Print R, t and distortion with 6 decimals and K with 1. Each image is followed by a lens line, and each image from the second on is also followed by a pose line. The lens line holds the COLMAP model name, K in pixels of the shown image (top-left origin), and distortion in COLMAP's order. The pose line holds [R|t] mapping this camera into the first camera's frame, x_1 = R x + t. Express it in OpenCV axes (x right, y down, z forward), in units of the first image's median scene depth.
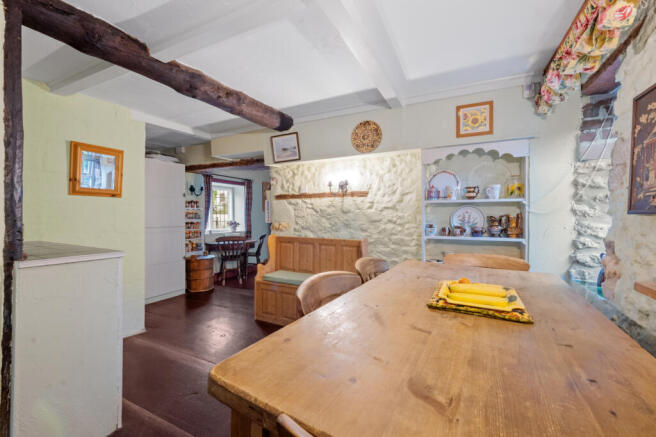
lens RADIAL K [[272.3, 0, 321.7], [0, 272.3, 213.7], [0, 0, 1]] dist [-0.016784, -0.001262]
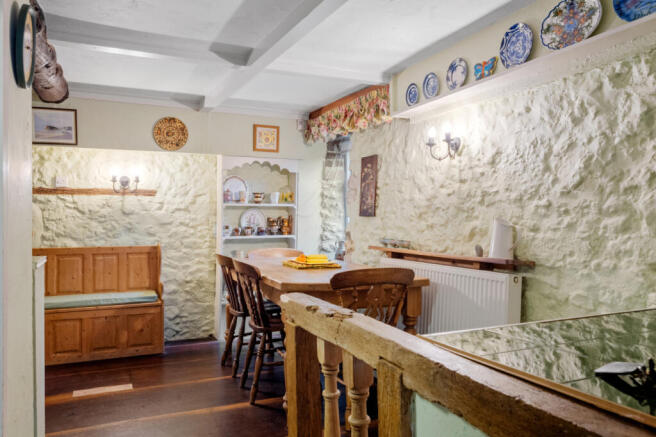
lens RADIAL K [[508.7, 0, 328.4], [0, 508.7, 218.0], [0, 0, 1]] dist [0.003983, -0.000573]
pose [[0.586708, -0.002869, 0.809793, -0.920038], [-0.002577, 0.999982, 0.005410, -0.002713], [-0.809794, -0.005261, 0.586690, -0.465297]]
